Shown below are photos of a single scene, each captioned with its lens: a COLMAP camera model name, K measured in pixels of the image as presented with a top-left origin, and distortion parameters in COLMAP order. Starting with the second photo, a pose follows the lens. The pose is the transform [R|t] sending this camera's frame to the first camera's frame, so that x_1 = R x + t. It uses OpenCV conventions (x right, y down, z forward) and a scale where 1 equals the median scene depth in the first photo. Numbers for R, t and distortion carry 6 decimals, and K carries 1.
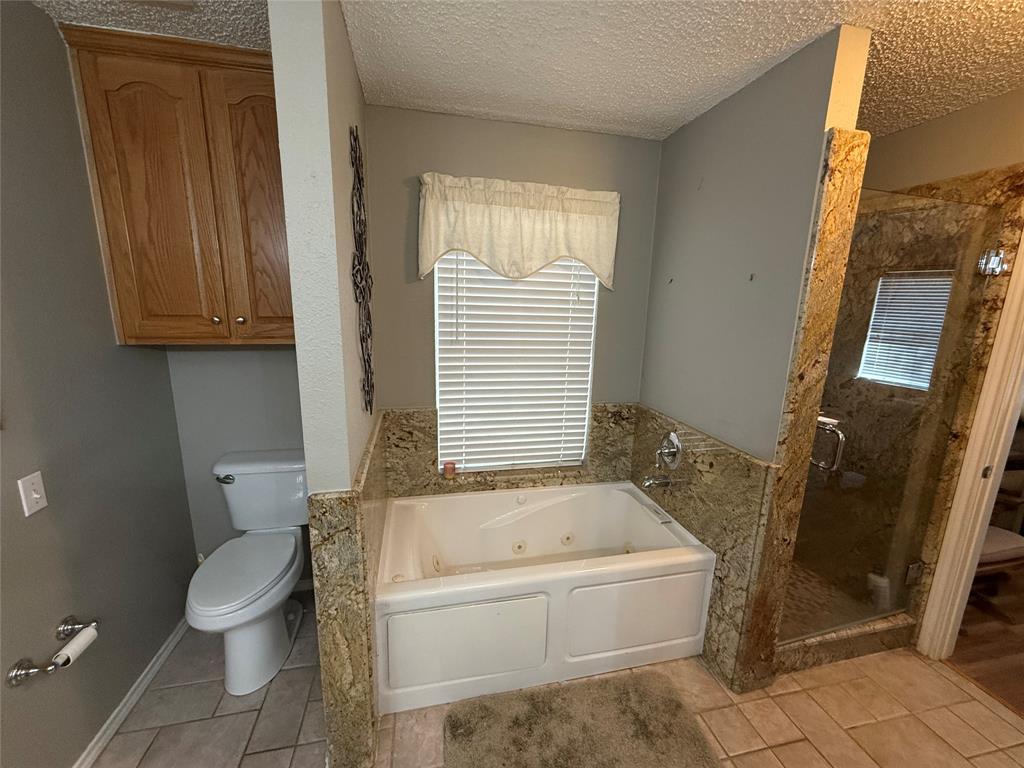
lens RADIAL K [[407.2, 0, 508.3], [0, 407.2, 384.5], [0, 0, 1]] dist [-0.000593, -0.000192]
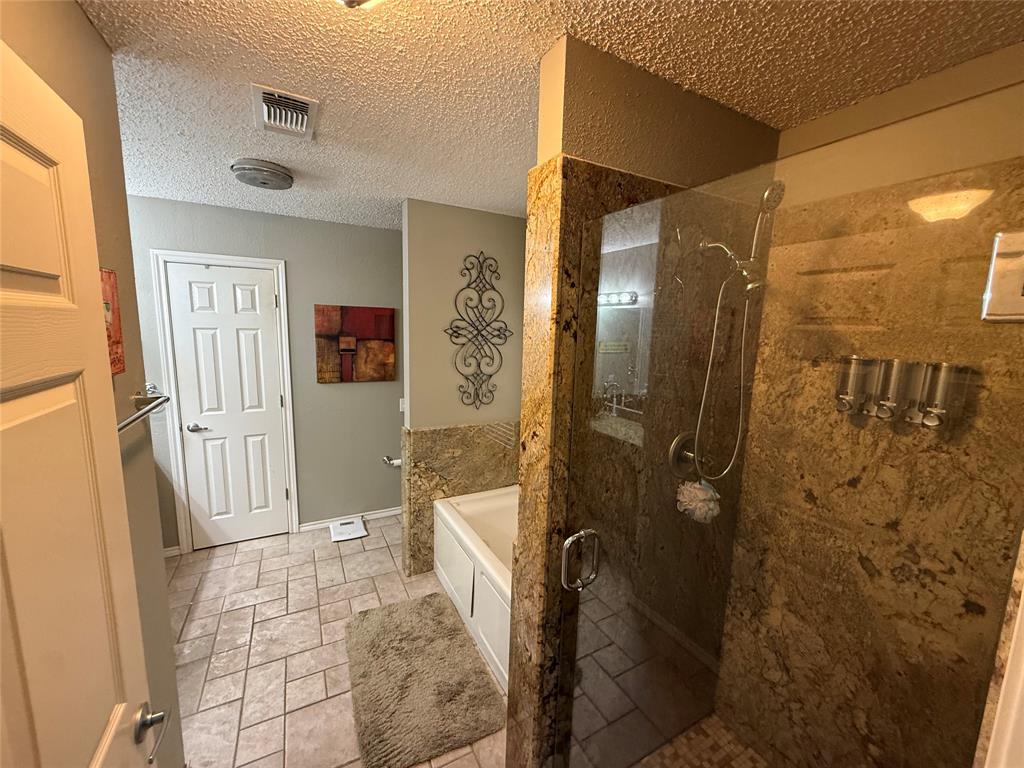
lens RADIAL K [[407.2, 0, 508.3], [0, 407.2, 384.5], [0, 0, 1]] dist [-0.000593, -0.000192]
pose [[0.265124, 0.125771, -0.955976, 1.204385], [-0.214807, 0.974244, 0.068601, -0.157113], [0.939983, 0.187162, 0.285312, 0.553741]]
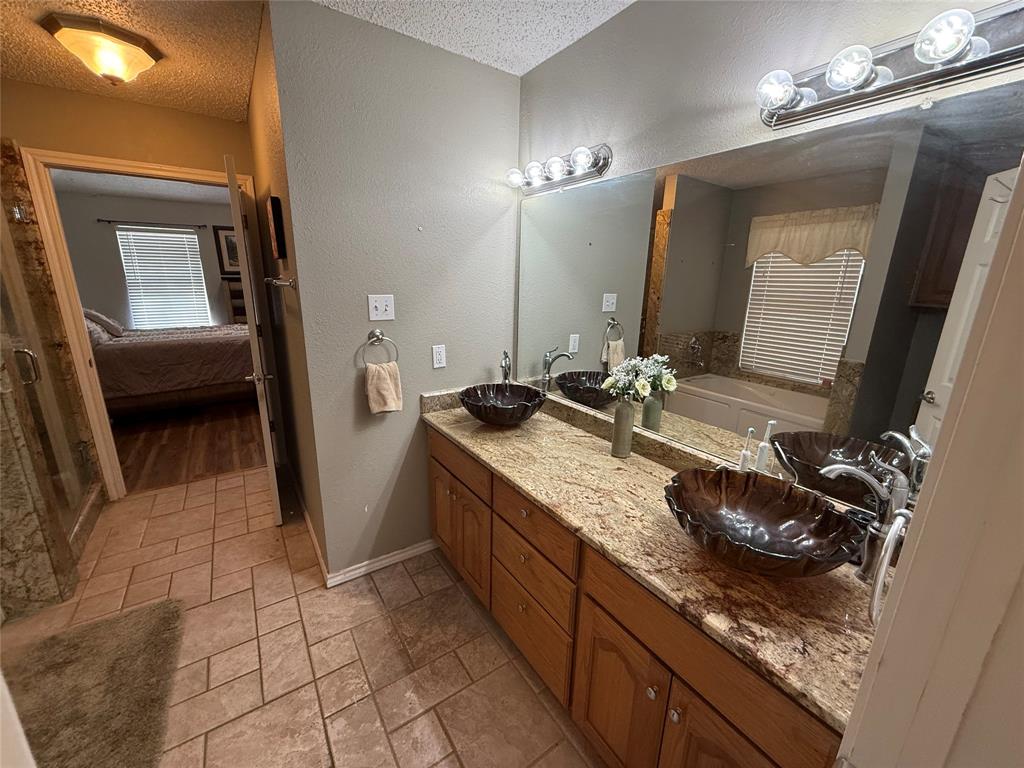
lens RADIAL K [[409.2, 0, 510.5], [0, 409.2, 383.9], [0, 0, 1]] dist [-0.000088, 0.000166]
pose [[-0.369915, -0.269078, 0.889247, -0.685064], [0.157695, 0.925068, 0.345516, 0.011043], [-0.915585, 0.268041, -0.299765, 0.062728]]
